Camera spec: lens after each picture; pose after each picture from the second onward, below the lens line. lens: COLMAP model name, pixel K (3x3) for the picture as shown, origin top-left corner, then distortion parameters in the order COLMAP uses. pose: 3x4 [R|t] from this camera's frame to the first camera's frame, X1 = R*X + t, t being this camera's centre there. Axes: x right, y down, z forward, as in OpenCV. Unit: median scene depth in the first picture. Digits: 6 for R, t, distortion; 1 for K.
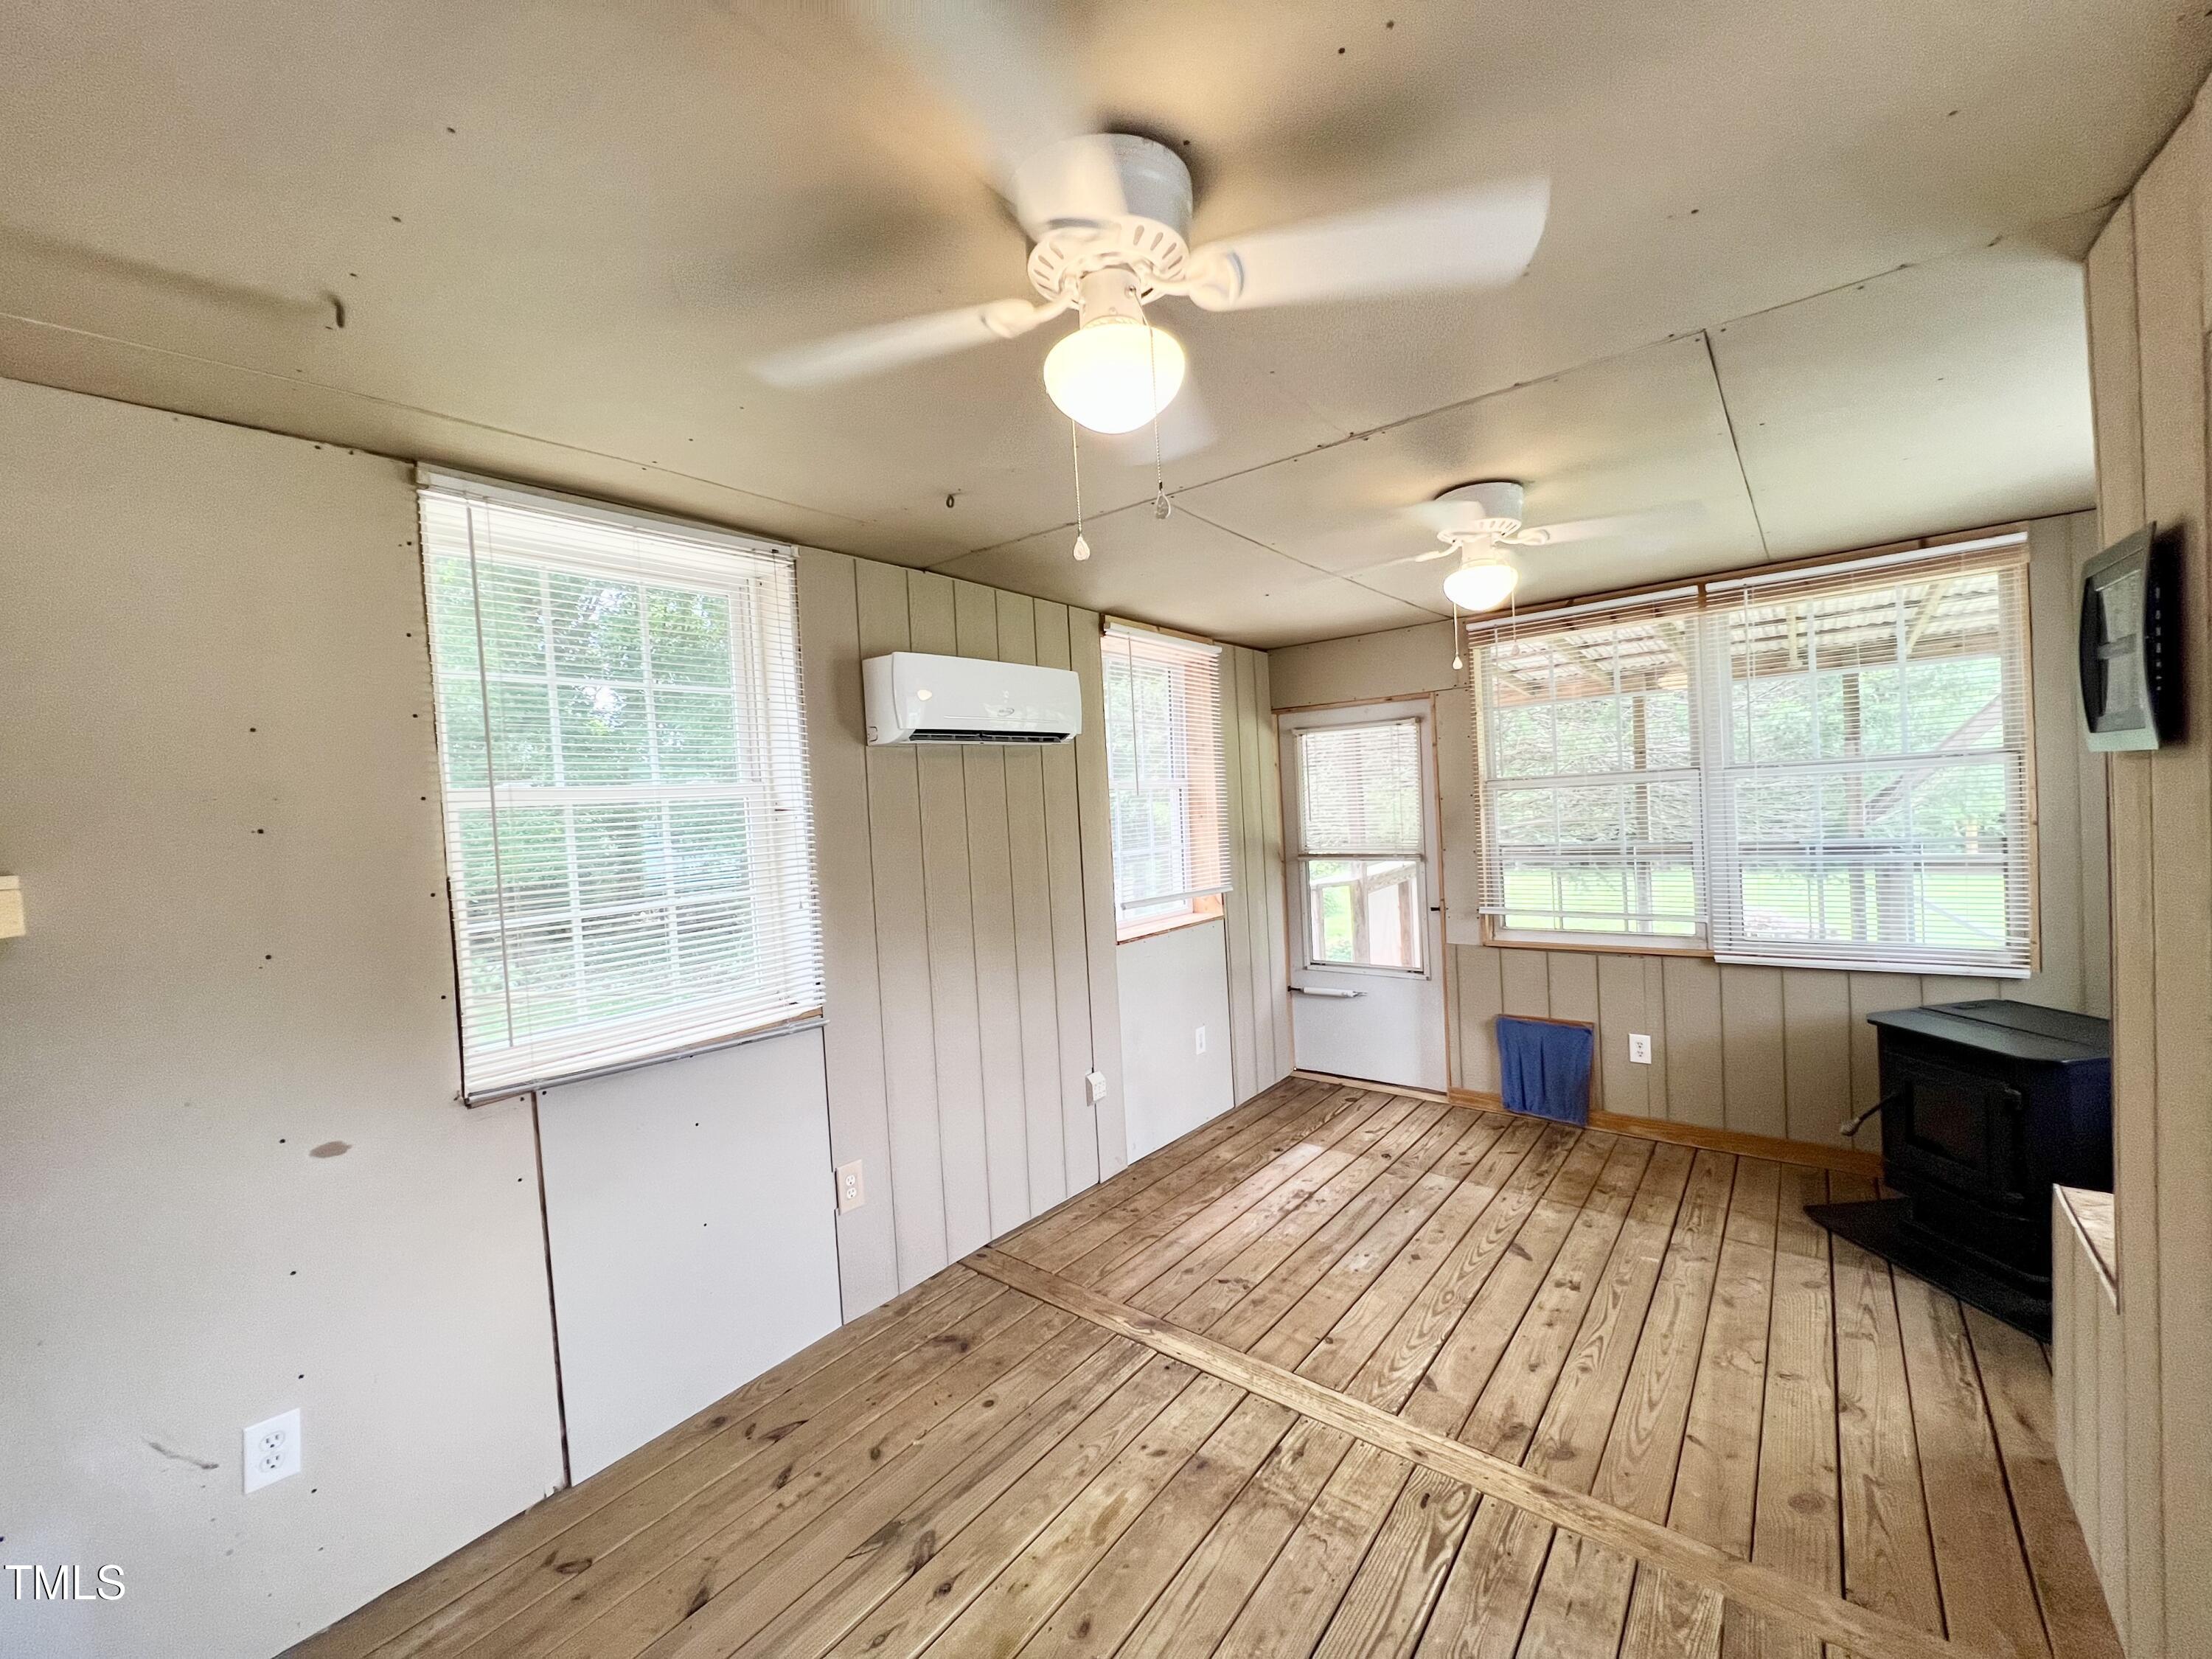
lens RADIAL K [[883.9, 0, 1102.8], [0, 883.9, 829.3], [0, 0, 1]] dist [-0.001045, -0.000330]
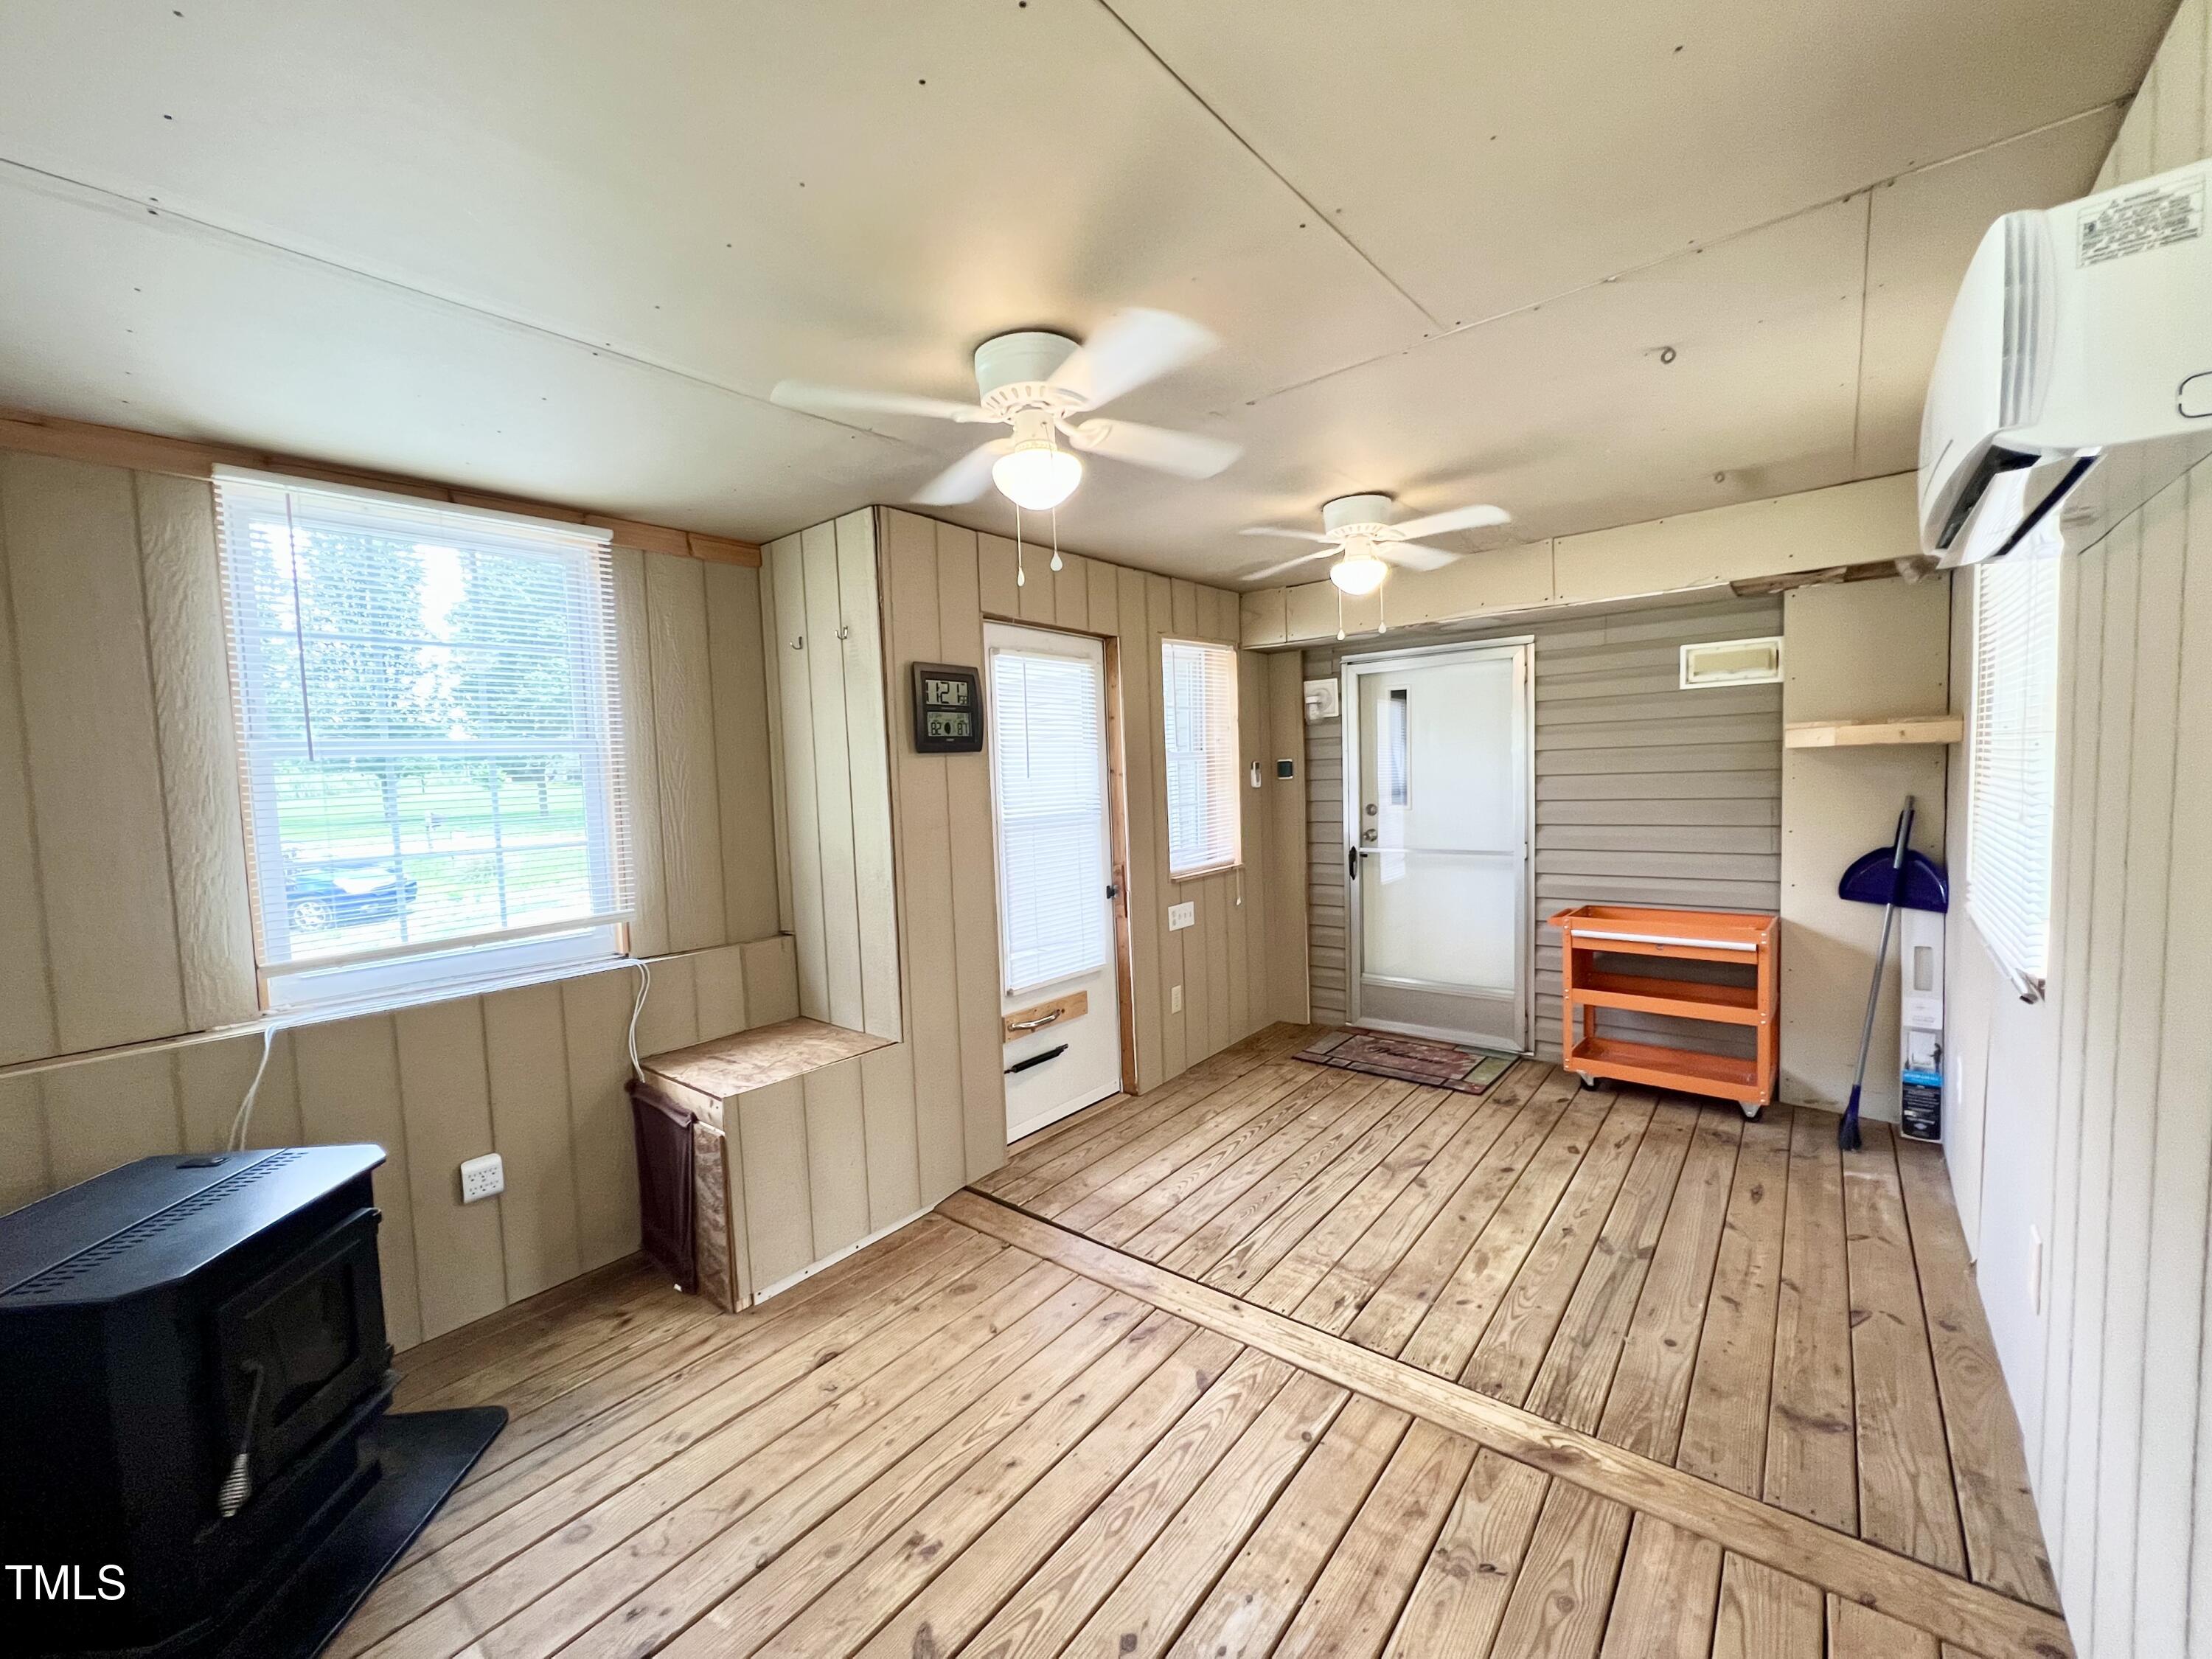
lens RADIAL K [[883.9, 0, 1108.2], [0, 883.9, 826.3], [0, 0, 1]] dist [-0.001045, -0.000330]
pose [[-0.995521, 0.093432, 0.014417, 0.398537], [0.094396, 0.990765, 0.097333, -0.045346], [-0.005190, 0.098258, -0.995147, 1.858315]]
